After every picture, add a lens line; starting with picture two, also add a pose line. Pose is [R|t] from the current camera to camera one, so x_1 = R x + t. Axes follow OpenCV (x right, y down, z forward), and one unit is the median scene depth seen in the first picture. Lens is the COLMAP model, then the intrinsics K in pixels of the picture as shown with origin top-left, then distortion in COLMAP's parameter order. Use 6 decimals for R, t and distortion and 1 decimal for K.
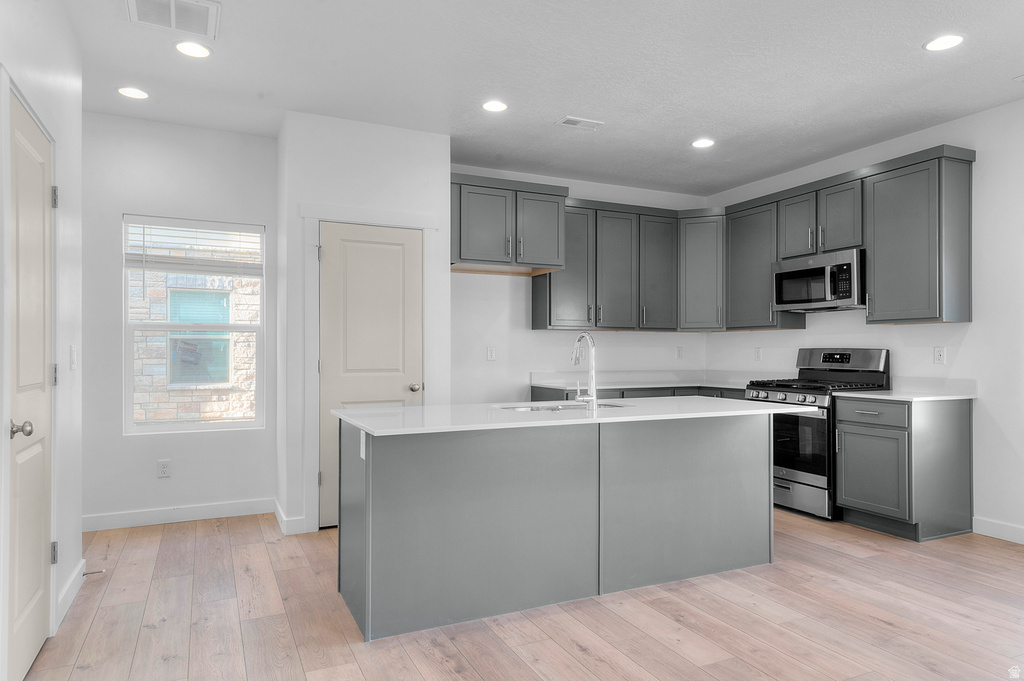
lens RADIAL K [[640.3, 0, 513.3], [0, 640.3, 351.4], [0, 0, 1]] dist [0.004501, 0.001230]
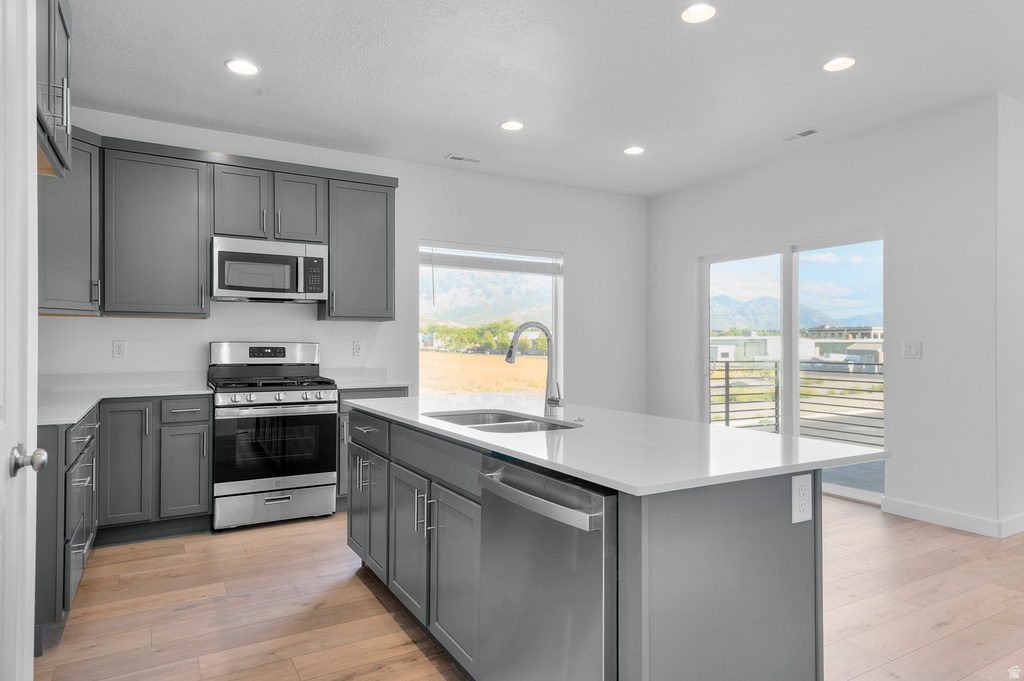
lens RADIAL K [[618.0, 0, 512.0], [0, 618.0, 340.5], [0, 0, 1]] dist [0.016357, -0.000304]
pose [[-0.087081, 0.003265, 0.996196, -0.466527], [-0.001622, 0.999993, -0.003419, -0.004651], [-0.996200, -0.001914, -0.087075, 0.769179]]
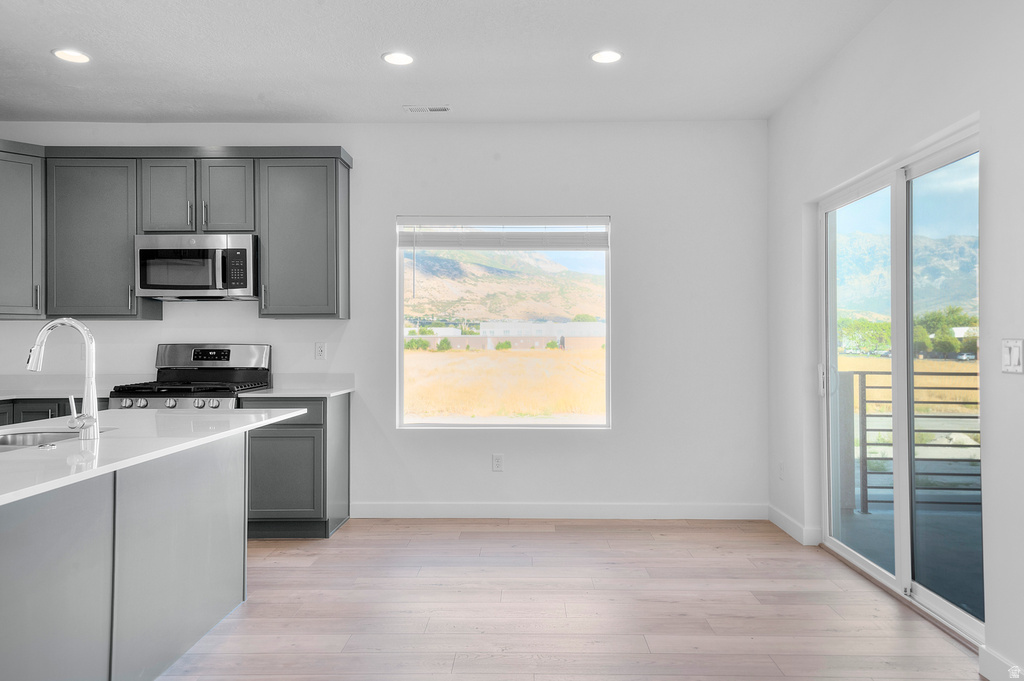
lens RADIAL K [[765.6, 0, 512.0], [0, 765.6, 340.5], [0, 0, 1]] dist [0.033673, 0.001184]
pose [[0.436809, 0.001534, 0.899553, -0.276800], [0.002031, 0.999994, -0.002692, -0.005854], [-0.899552, 0.003002, 0.436804, 0.187041]]
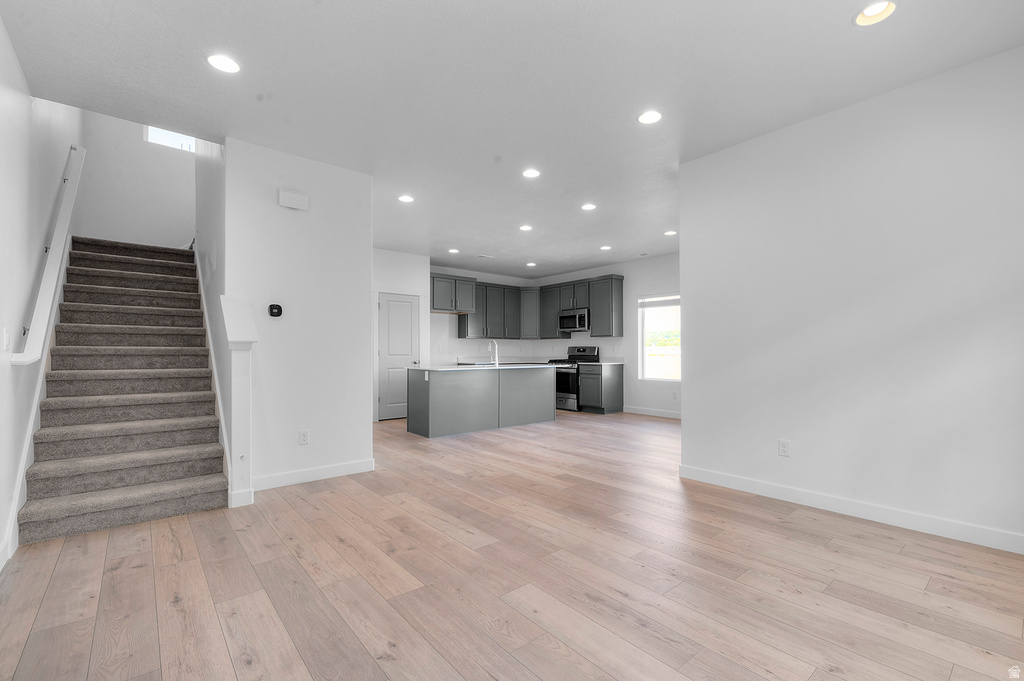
lens RADIAL K [[451.5, 0, 516.5], [0, 451.5, 356.4], [0, 0, 1]] dist [0.003401, 0.000263]
pose [[0.965843, -0.004023, 0.259097, -0.224921], [0.002799, 0.999983, 0.005093, 0.026203], [-0.259113, -0.004194, 0.965838, -0.713346]]
